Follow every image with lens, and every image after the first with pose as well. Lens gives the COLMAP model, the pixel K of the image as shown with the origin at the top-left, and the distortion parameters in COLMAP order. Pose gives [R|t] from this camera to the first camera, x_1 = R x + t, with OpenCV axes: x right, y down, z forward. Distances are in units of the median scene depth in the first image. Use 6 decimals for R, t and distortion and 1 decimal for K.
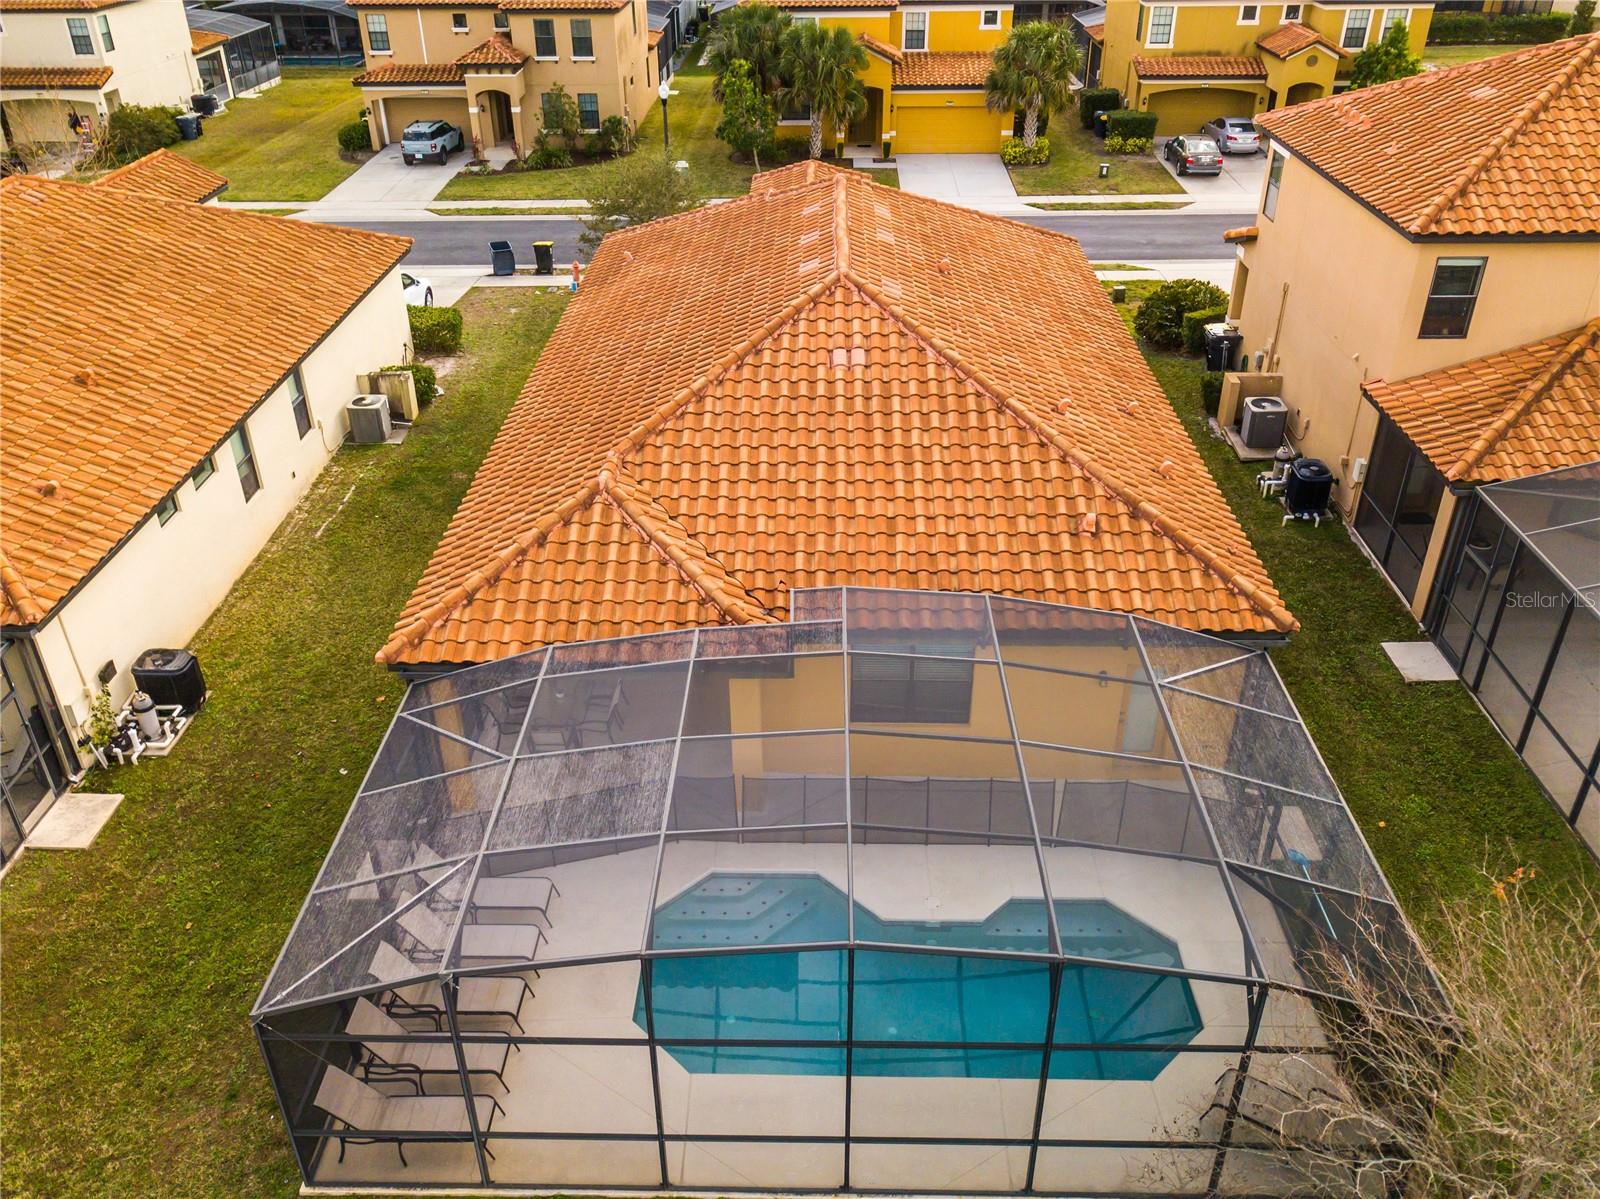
lens RADIAL K [[1206.1, 0, 796.8], [0, 1206.1, 602.3], [0, 0, 1]] dist [0.015704, -0.000961]
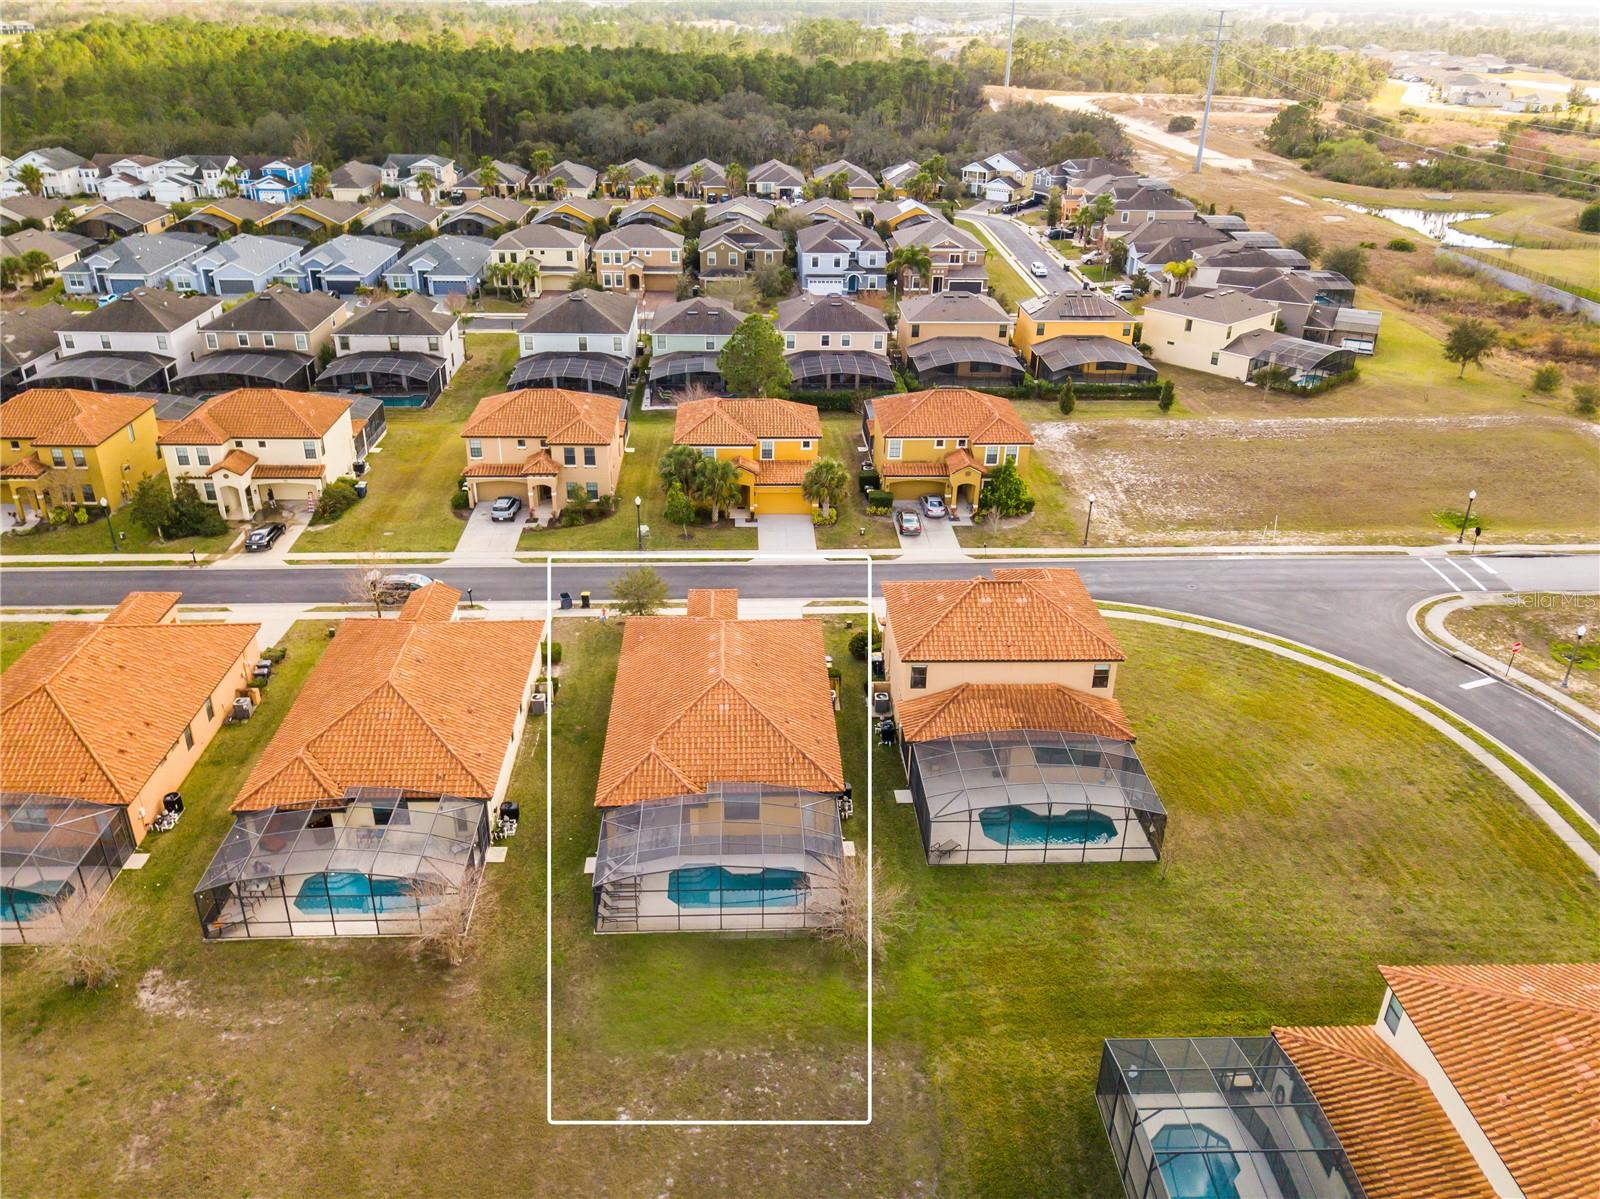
lens RADIAL K [[1206.1, 0, 803.7], [0, 1206.1, 591.3], [0, 0, 1]] dist [0.015704, -0.000961]
pose [[0.996427, -0.006941, 0.084175, -0.005730], [0.014644, 0.995721, -0.091239, -0.087421], [-0.083182, 0.092146, 0.992265, -0.941232]]
